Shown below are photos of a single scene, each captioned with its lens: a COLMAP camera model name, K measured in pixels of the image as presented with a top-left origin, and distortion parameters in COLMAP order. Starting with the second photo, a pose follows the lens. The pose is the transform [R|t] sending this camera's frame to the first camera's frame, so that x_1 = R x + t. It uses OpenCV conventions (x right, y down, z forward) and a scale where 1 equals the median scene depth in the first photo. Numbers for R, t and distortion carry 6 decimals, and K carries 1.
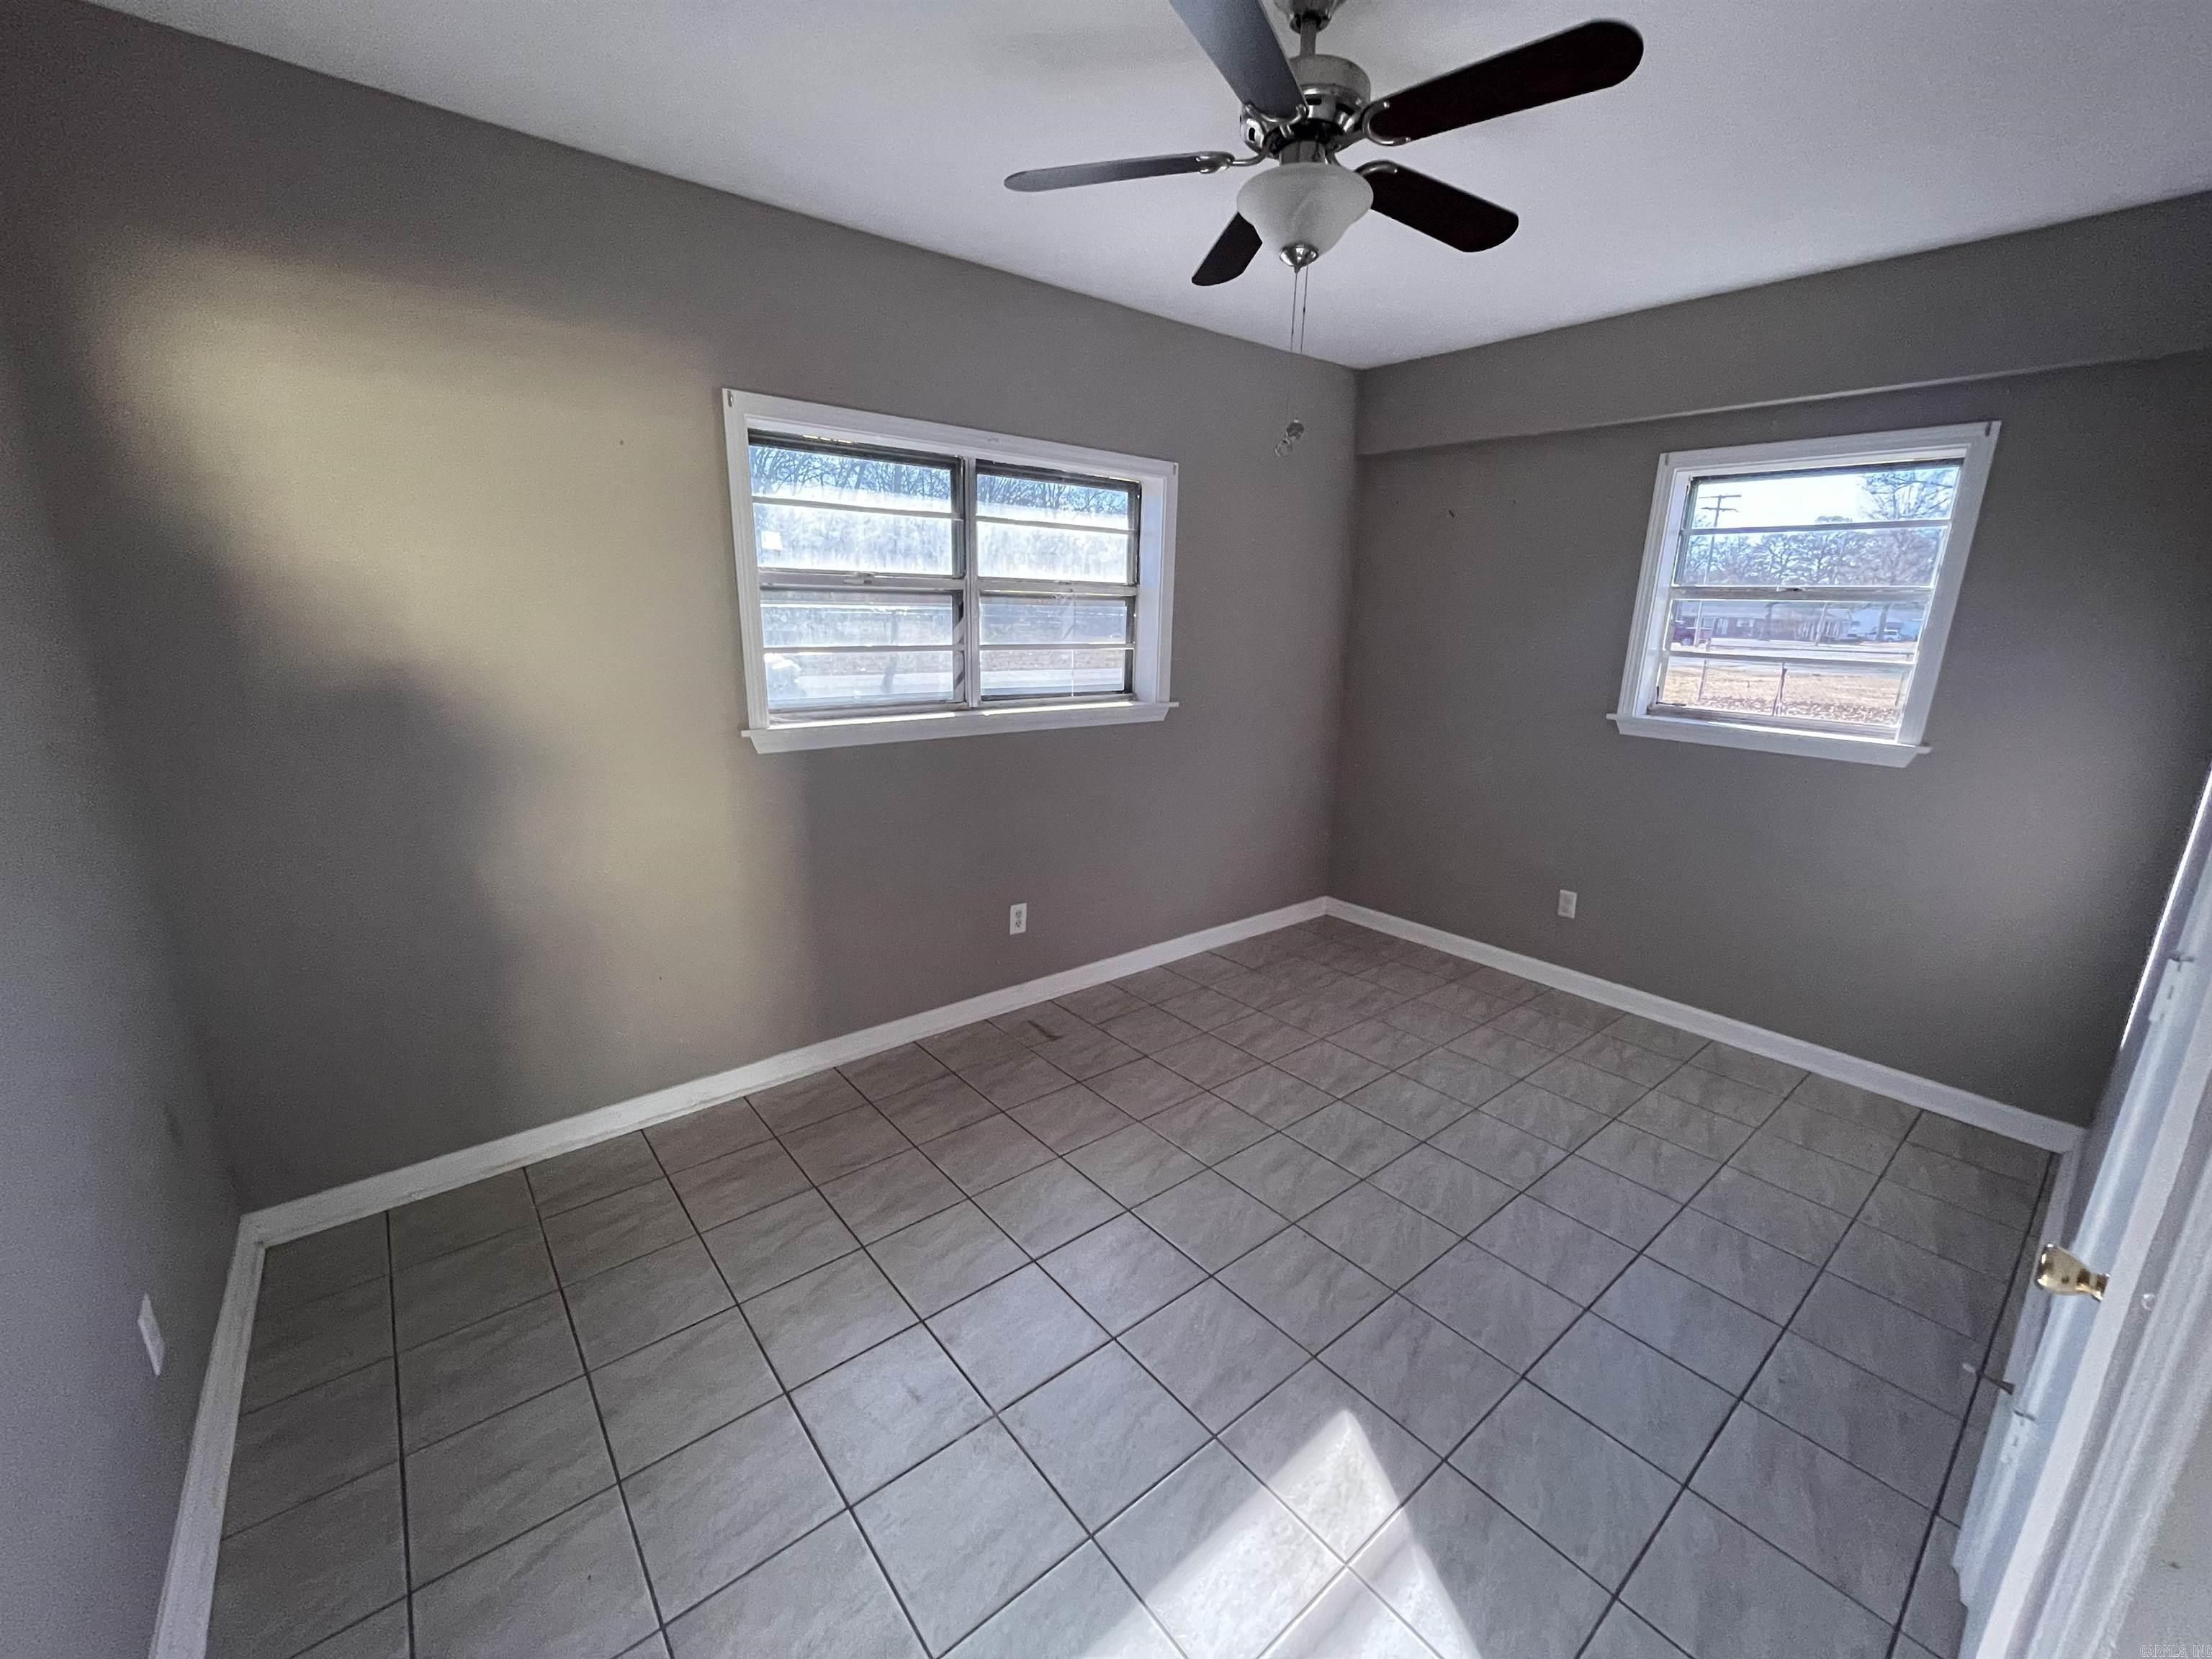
lens RADIAL K [[893.7, 0, 1106.0], [0, 893.7, 829.5], [0, 0, 1]] dist [-0.000779, 0.000109]
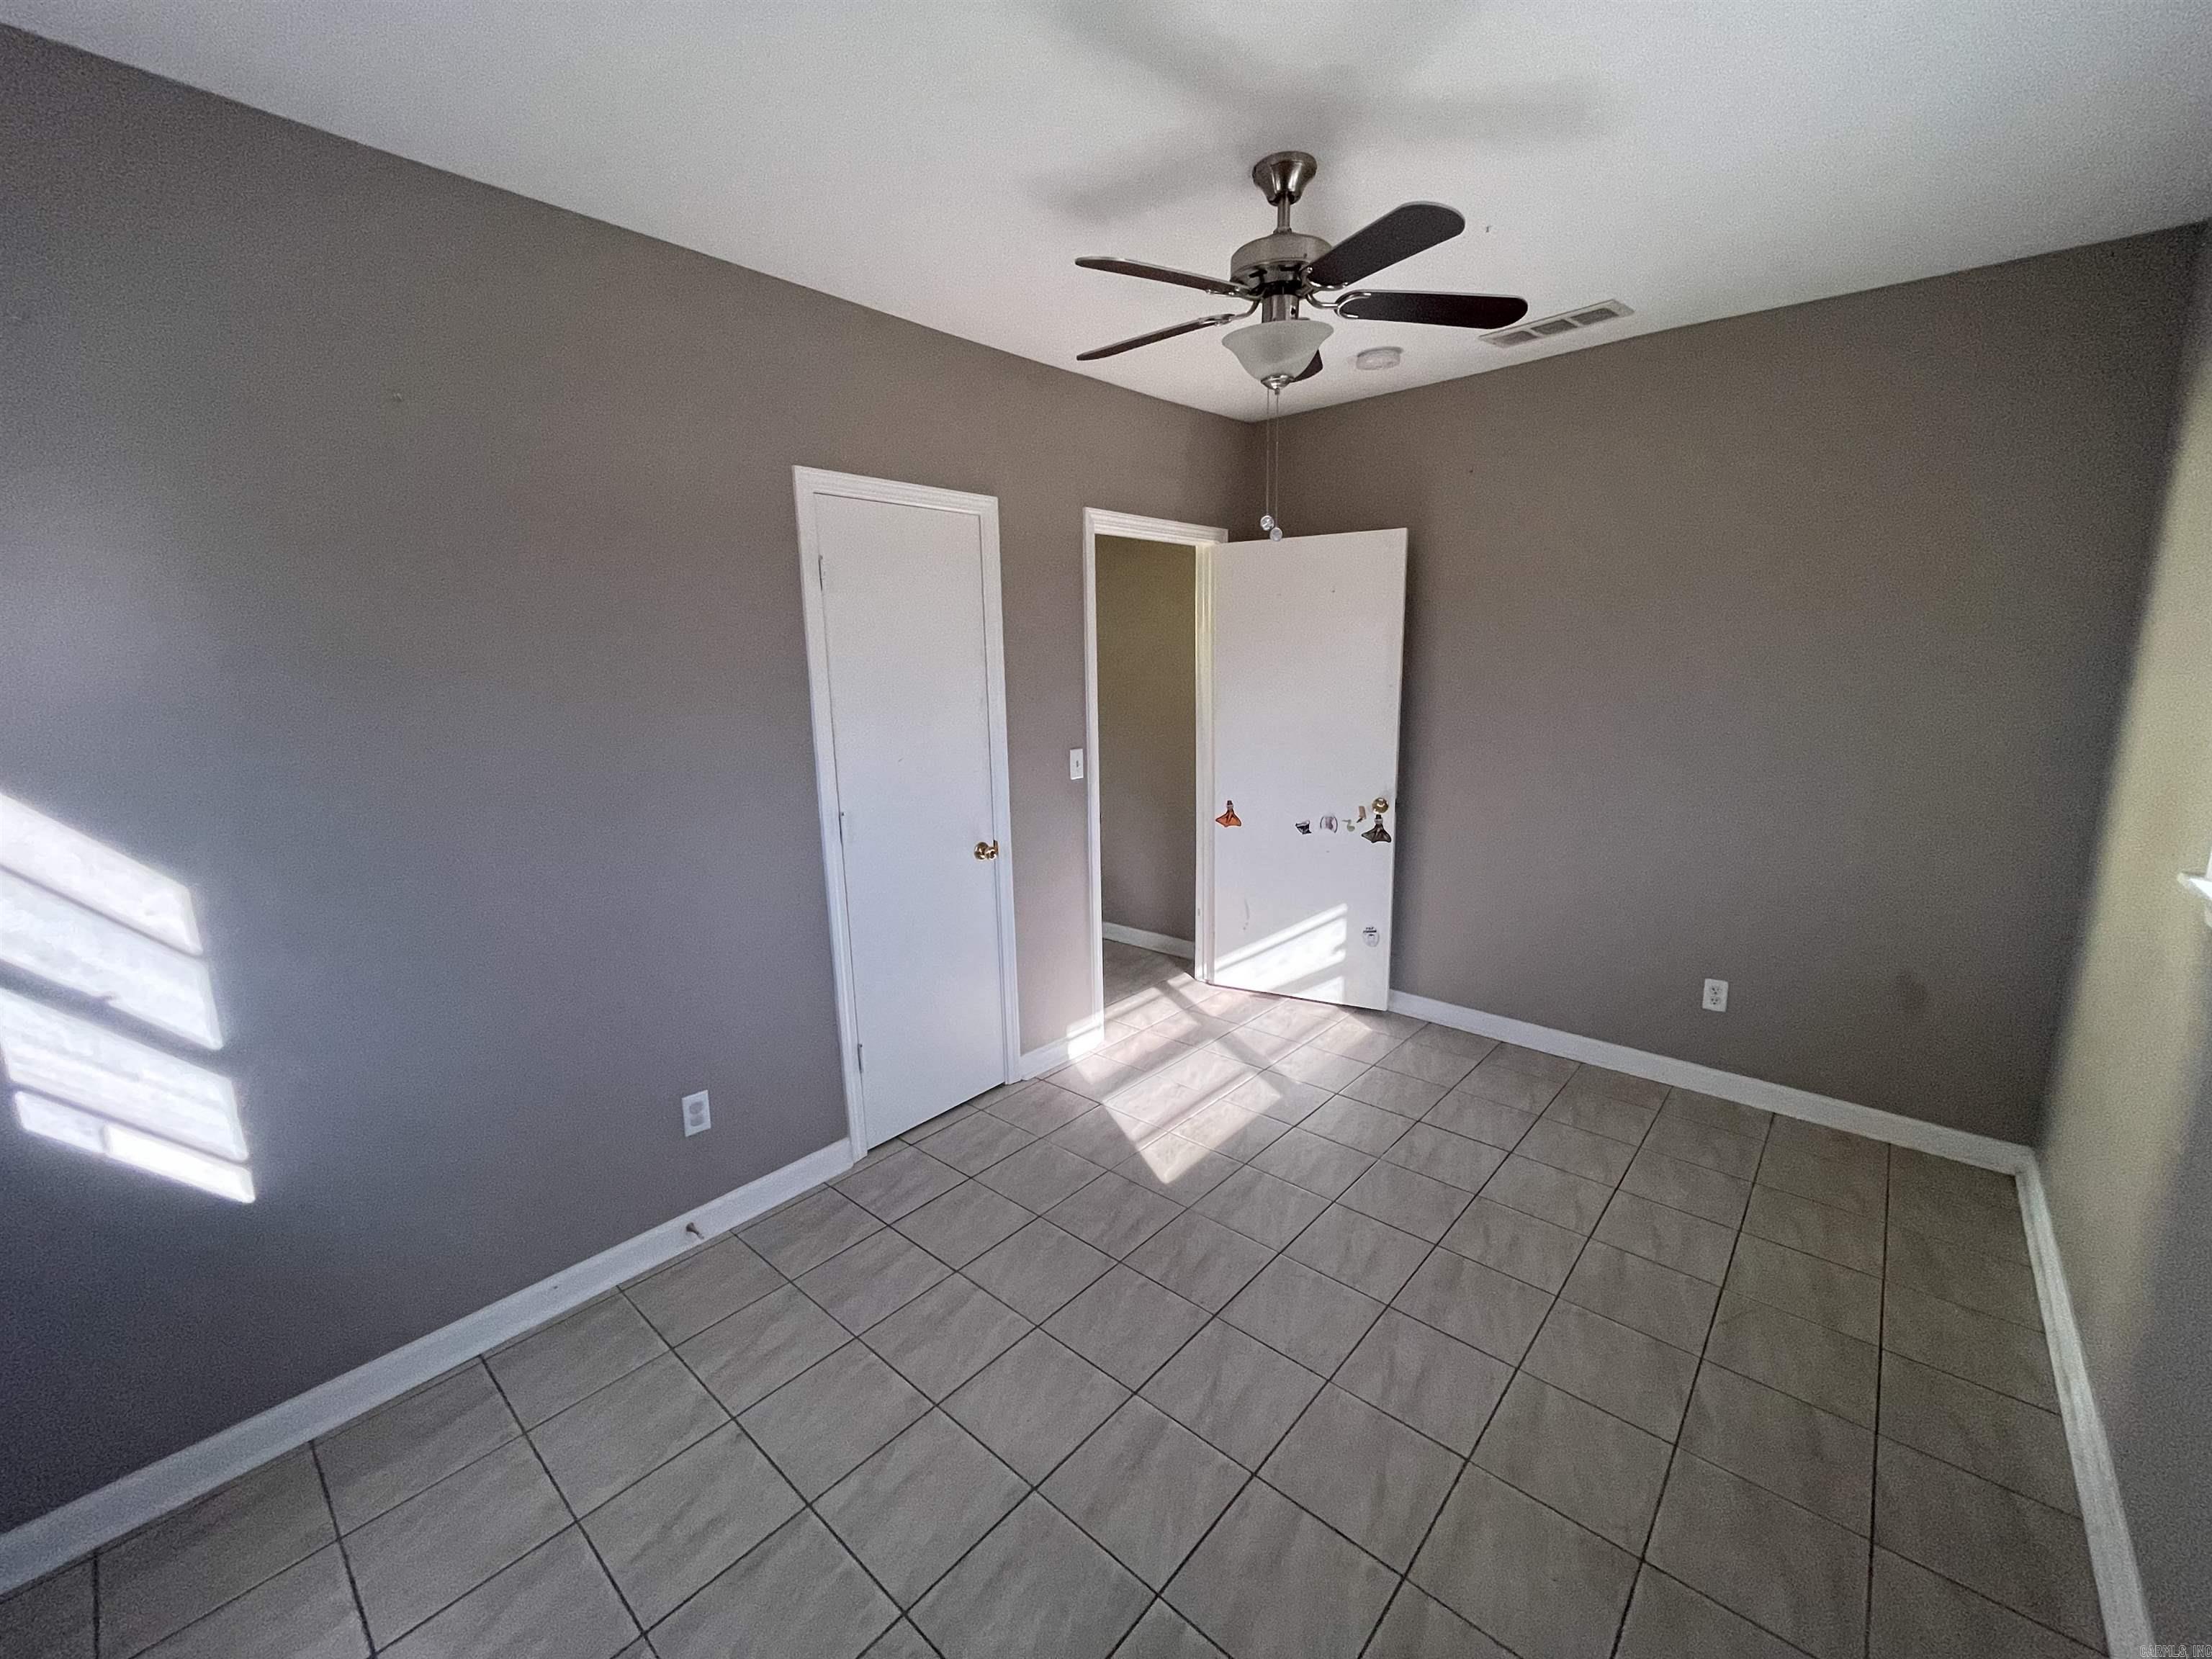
lens RADIAL K [[893.7, 0, 1106.0], [0, 893.7, 829.5], [0, 0, 1]] dist [-0.000779, 0.000109]
pose [[-0.987405, 0.024698, -0.156271, 0.488006], [-0.043767, 0.906551, 0.419821, -0.435903], [0.152036, 0.421373, -0.894052, 1.717385]]
